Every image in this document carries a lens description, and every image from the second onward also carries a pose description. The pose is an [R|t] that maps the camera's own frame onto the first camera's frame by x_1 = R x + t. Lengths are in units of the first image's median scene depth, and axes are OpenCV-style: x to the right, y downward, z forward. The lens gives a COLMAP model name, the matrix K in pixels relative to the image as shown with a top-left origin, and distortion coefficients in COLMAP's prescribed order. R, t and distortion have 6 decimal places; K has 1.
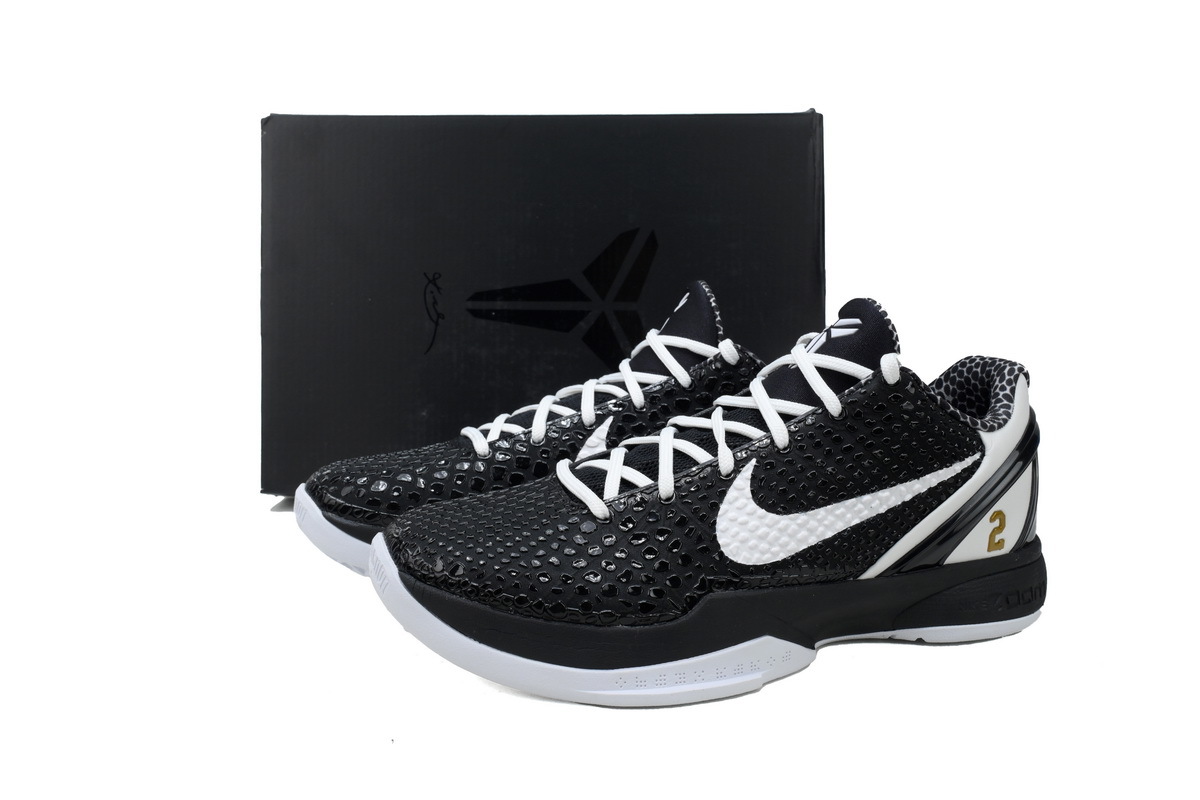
lens RADIAL K [[966.9, 0, 600.0], [0, 966.9, 400.0], [0, 0, 1]] dist [-0.000482, 0.003154]
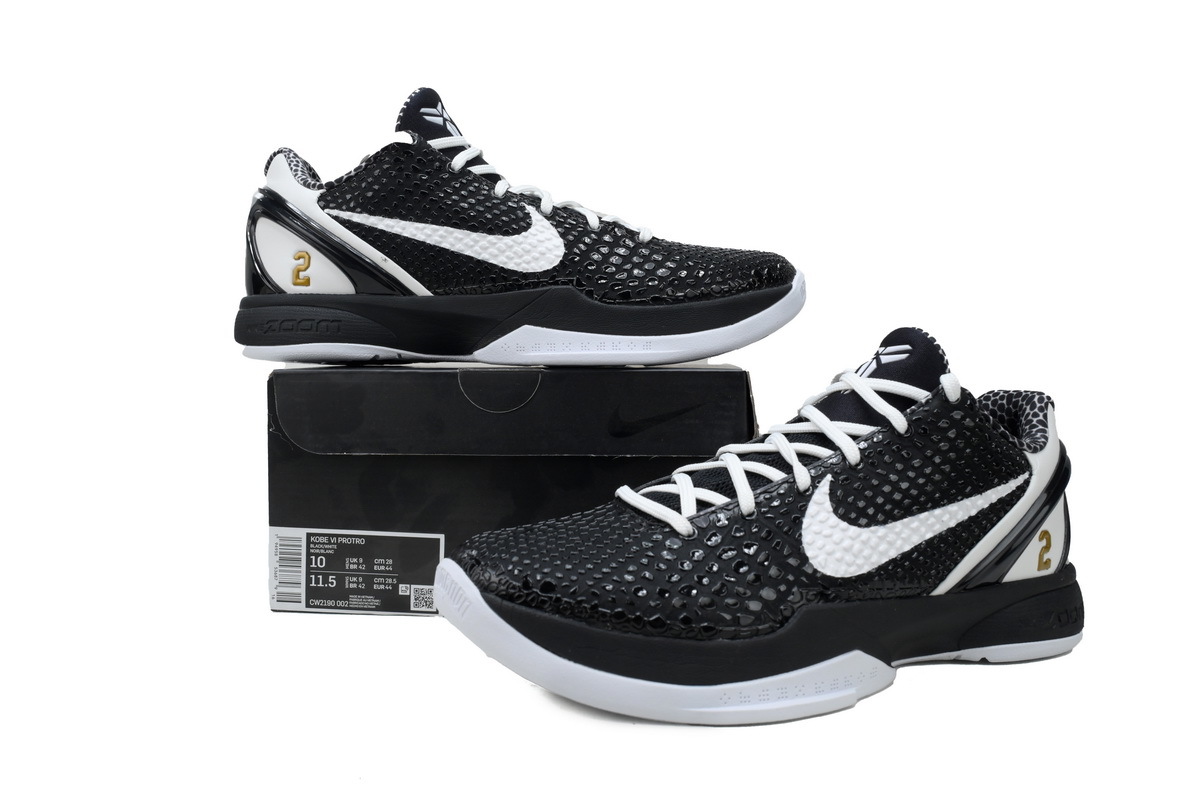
lens RADIAL K [[966.9, 0, 600.0], [0, 966.9, 400.0], [0, 0, 1]] dist [-0.000482, 0.003154]
pose [[0.991315, 0.003215, 0.131469, -0.209523], [0.013072, 0.992342, -0.122830, 0.104177], [-0.130857, 0.123482, 0.983681, 0.030952]]
